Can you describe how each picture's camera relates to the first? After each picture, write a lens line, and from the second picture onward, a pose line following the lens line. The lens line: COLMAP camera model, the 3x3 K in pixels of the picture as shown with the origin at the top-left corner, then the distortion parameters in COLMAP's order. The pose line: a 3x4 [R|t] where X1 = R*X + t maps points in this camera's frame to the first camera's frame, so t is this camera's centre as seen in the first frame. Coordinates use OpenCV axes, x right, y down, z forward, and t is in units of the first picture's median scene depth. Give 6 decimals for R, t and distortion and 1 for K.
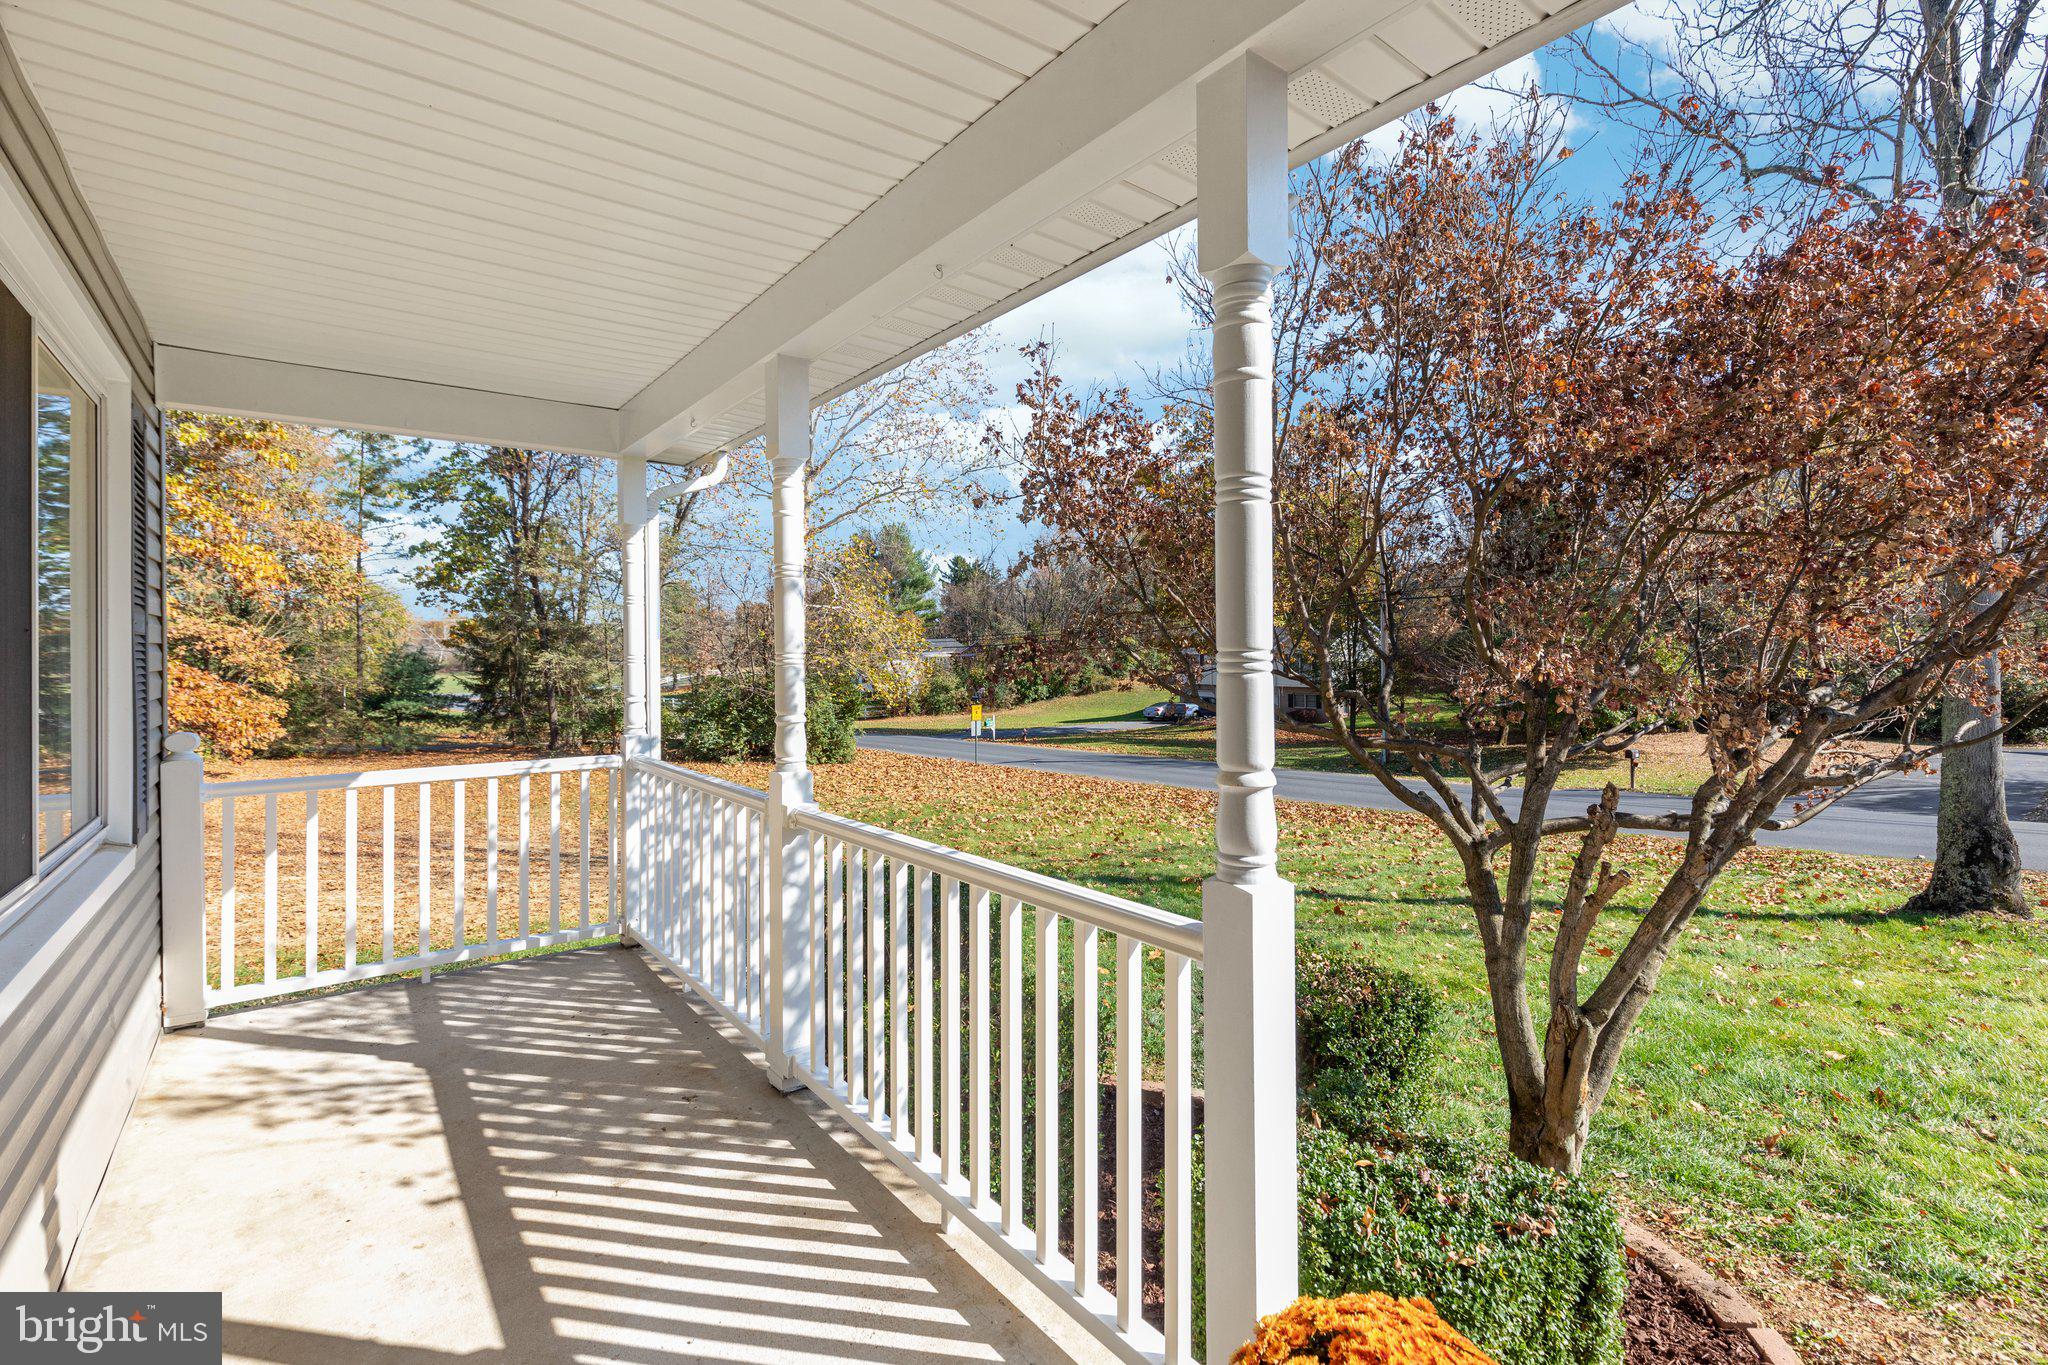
lens RADIAL K [[936.8, 0, 1041.3], [0, 936.8, 660.0], [0, 0, 1]] dist [0.001571, 0.000573]
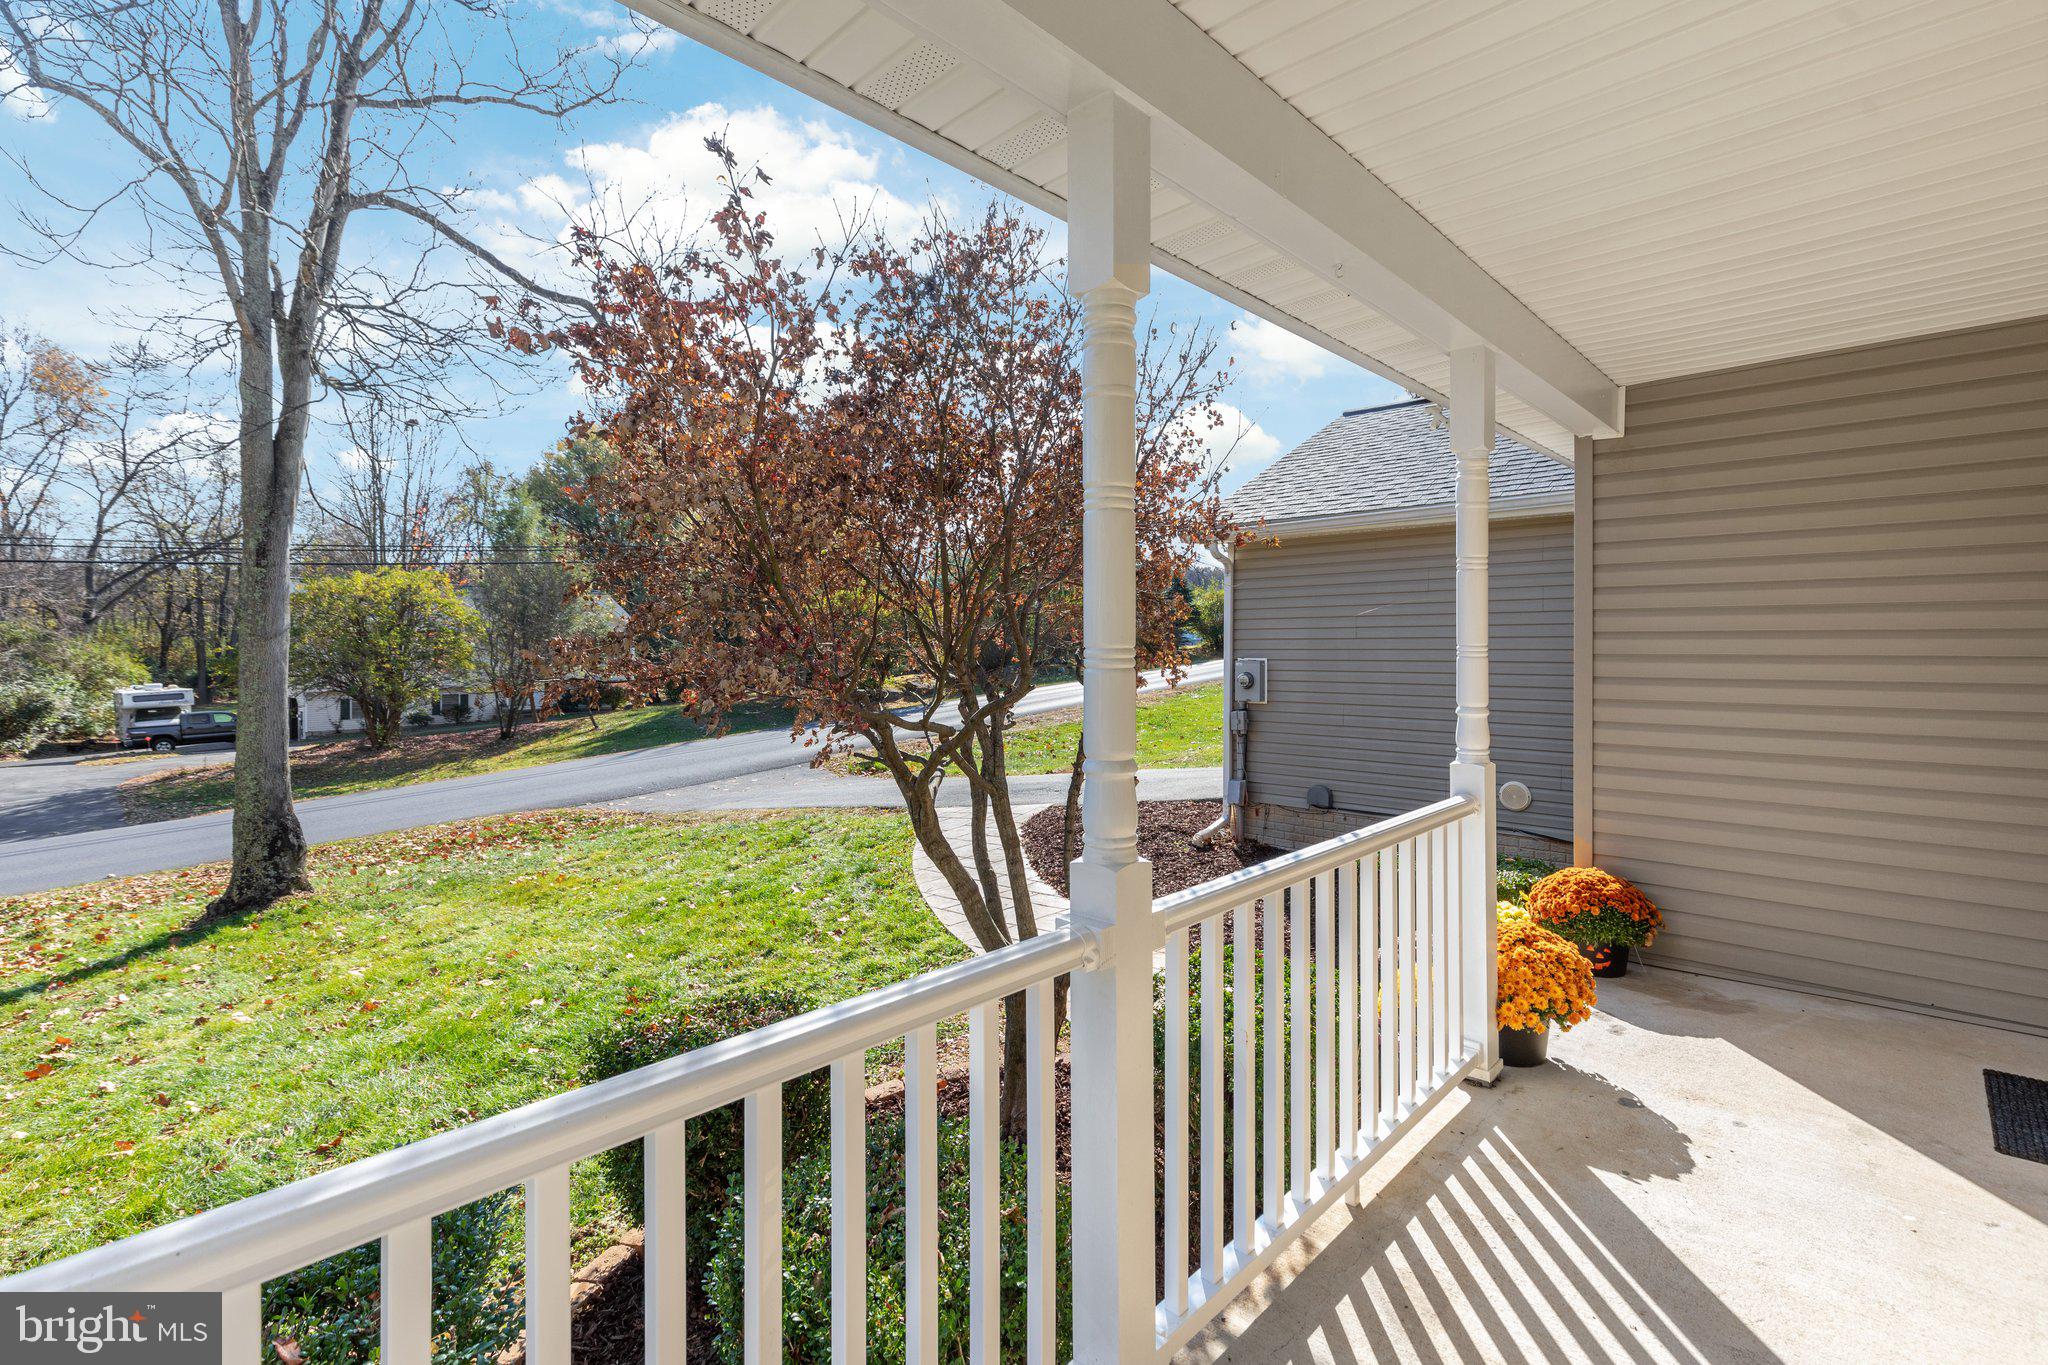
lens RADIAL K [[936.8, 0, 1041.3], [0, 936.8, 660.0], [0, 0, 1]] dist [0.001571, 0.000573]
pose [[-0.164620, -0.000050, 0.986357, -0.214580], [0.016391, 0.999862, 0.002787, 0.004863], [-0.986221, 0.016626, -0.164597, 0.308677]]
